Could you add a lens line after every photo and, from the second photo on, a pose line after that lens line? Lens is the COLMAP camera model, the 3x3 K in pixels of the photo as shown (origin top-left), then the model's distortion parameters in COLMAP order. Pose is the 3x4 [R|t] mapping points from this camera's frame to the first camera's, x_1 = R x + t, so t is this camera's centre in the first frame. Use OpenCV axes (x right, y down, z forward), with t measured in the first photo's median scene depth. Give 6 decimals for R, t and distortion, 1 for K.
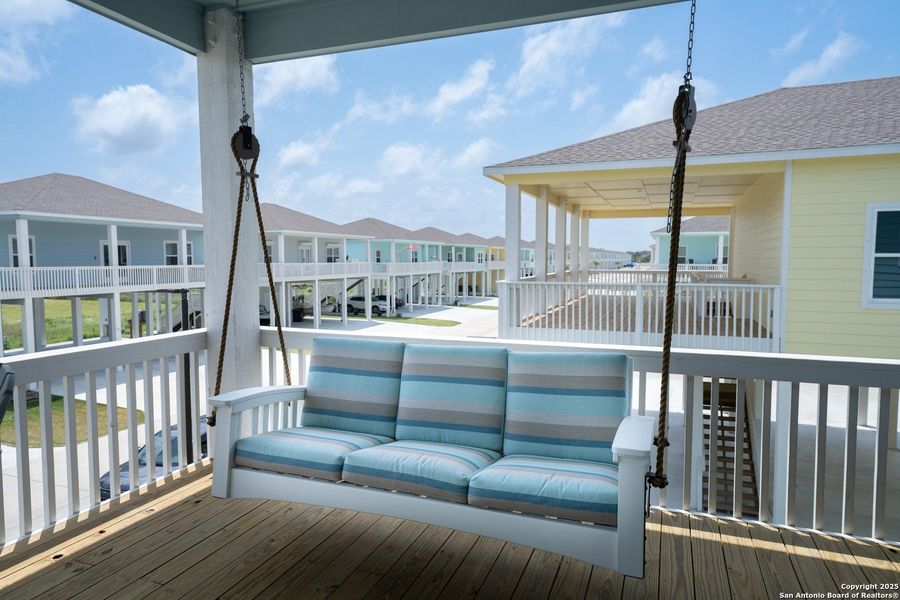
lens RADIAL K [[617.2, 0, 449.6], [0, 617.2, 306.7], [0, 0, 1]] dist [-0.000965, -0.001450]
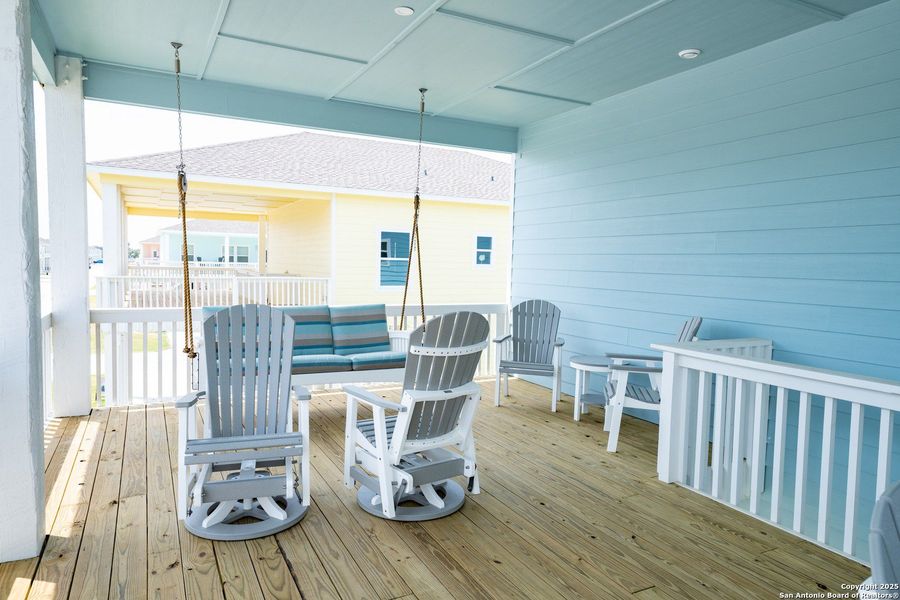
lens RADIAL K [[617.2, 0, 450.0], [0, 617.2, 300.1], [0, 0, 1]] dist [-0.000965, -0.001450]
pose [[0.671110, -0.029207, 0.740782, -0.358736], [0.034732, 0.999365, 0.007937, 0.017129], [-0.740544, 0.020402, 0.671699, -0.188152]]
